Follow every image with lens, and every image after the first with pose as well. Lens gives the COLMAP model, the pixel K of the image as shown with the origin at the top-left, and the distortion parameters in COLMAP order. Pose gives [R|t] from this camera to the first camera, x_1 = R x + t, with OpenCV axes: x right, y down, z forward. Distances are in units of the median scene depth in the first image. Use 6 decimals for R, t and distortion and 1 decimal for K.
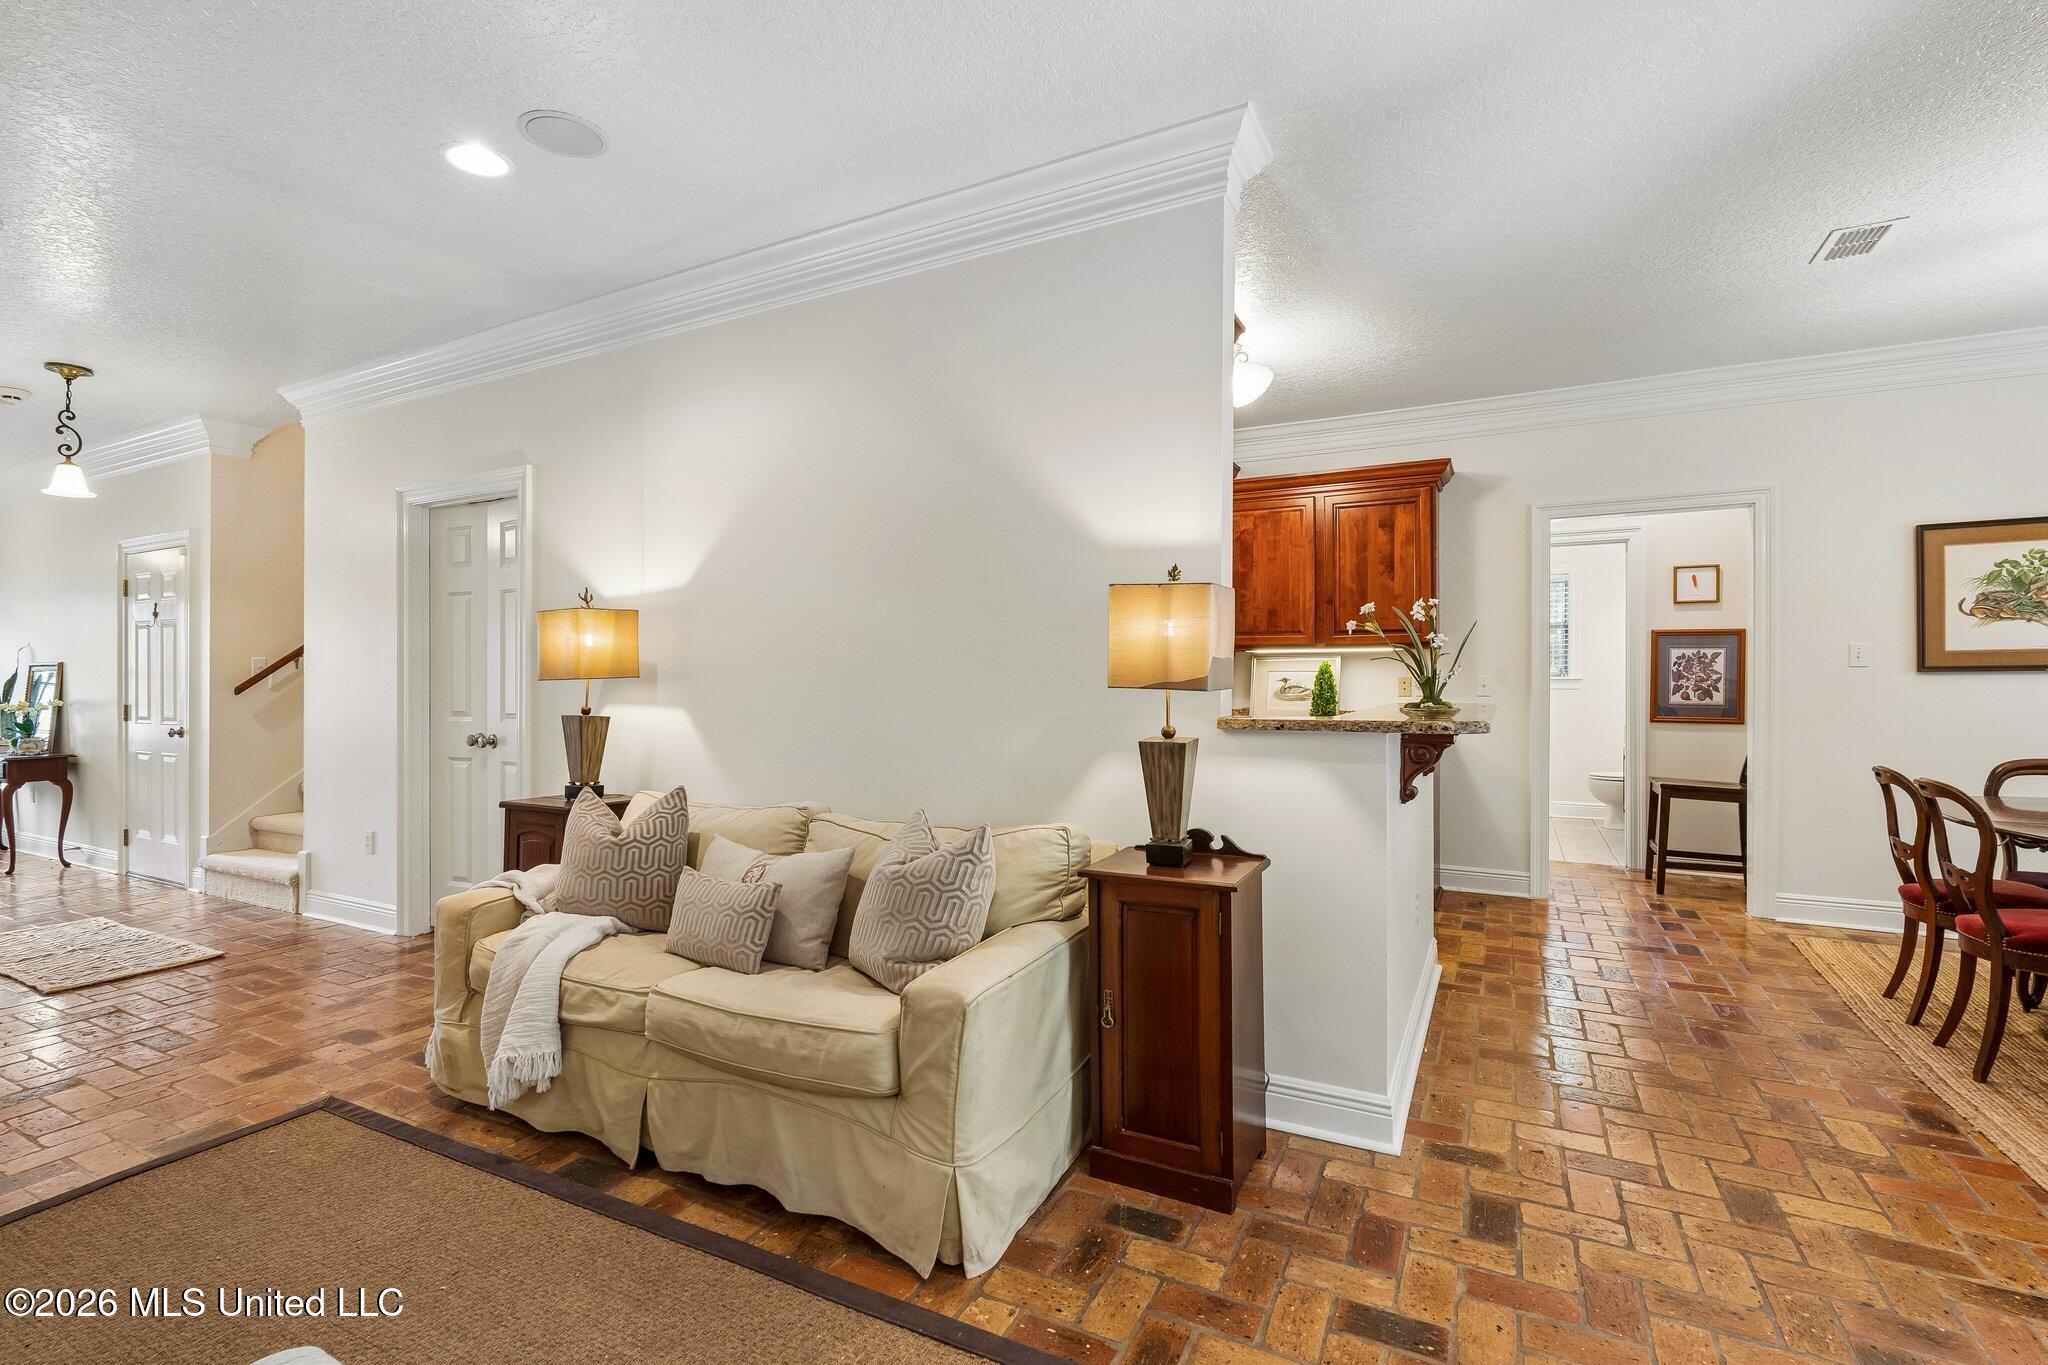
lens RADIAL K [[906.1, 0, 1027.5], [0, 906.1, 677.7], [0, 0, 1]] dist [-0.003390, 0.000329]
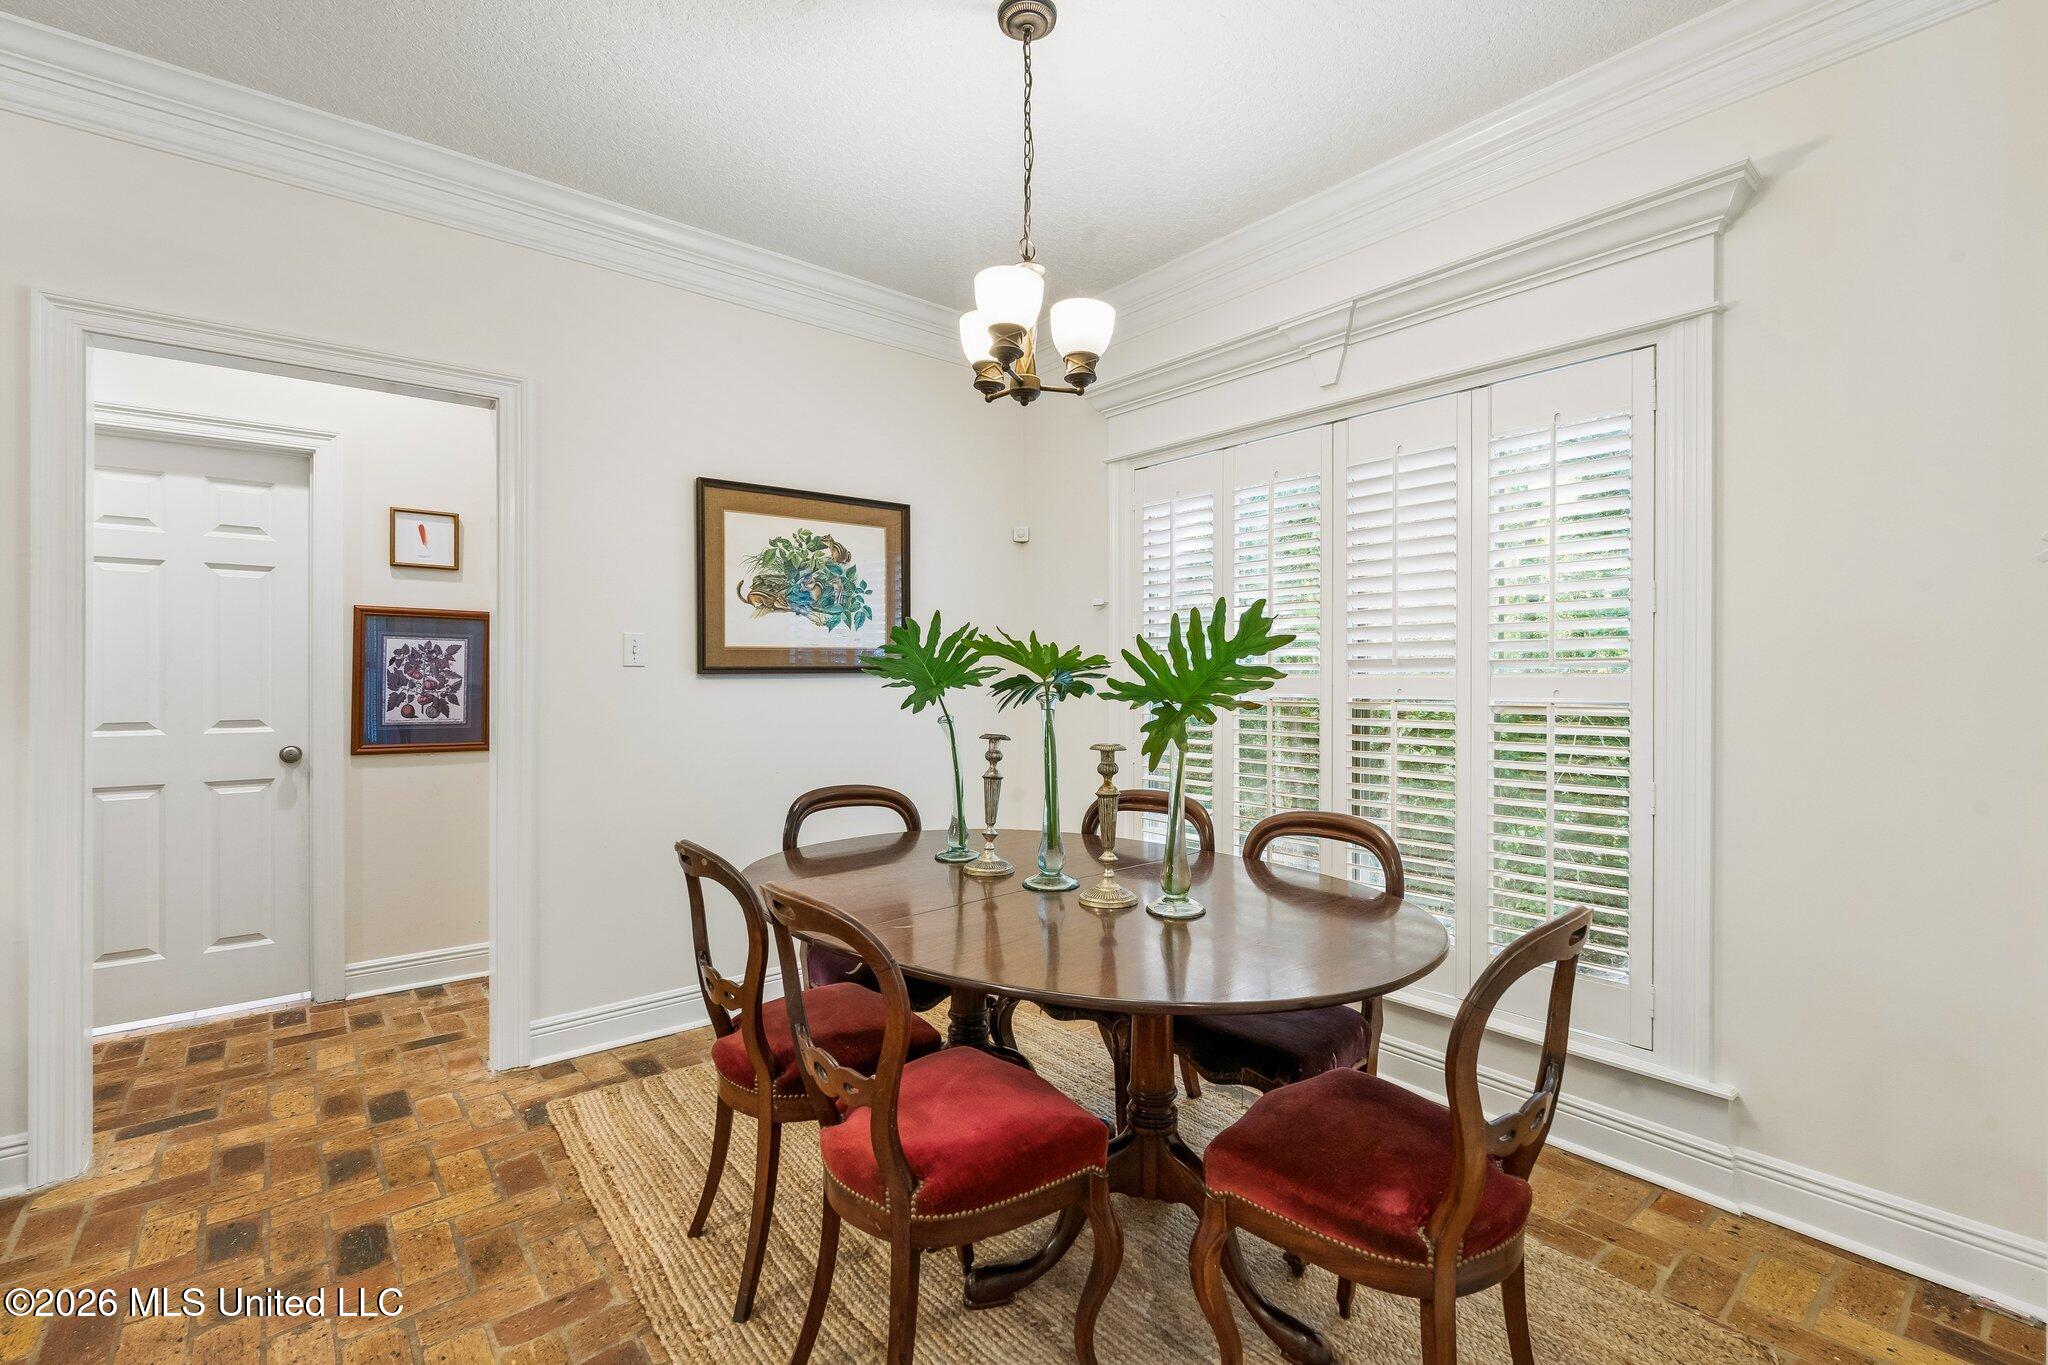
lens RADIAL K [[906.1, 0, 1038.0], [0, 906.1, 676.2], [0, 0, 1]] dist [-0.003390, 0.000329]
pose [[0.368259, 0.001086, 0.929723, 0.349297], [0.002939, 0.999993, -0.002332, -0.002443], [-0.929719, 0.003591, 0.368253, 0.411300]]
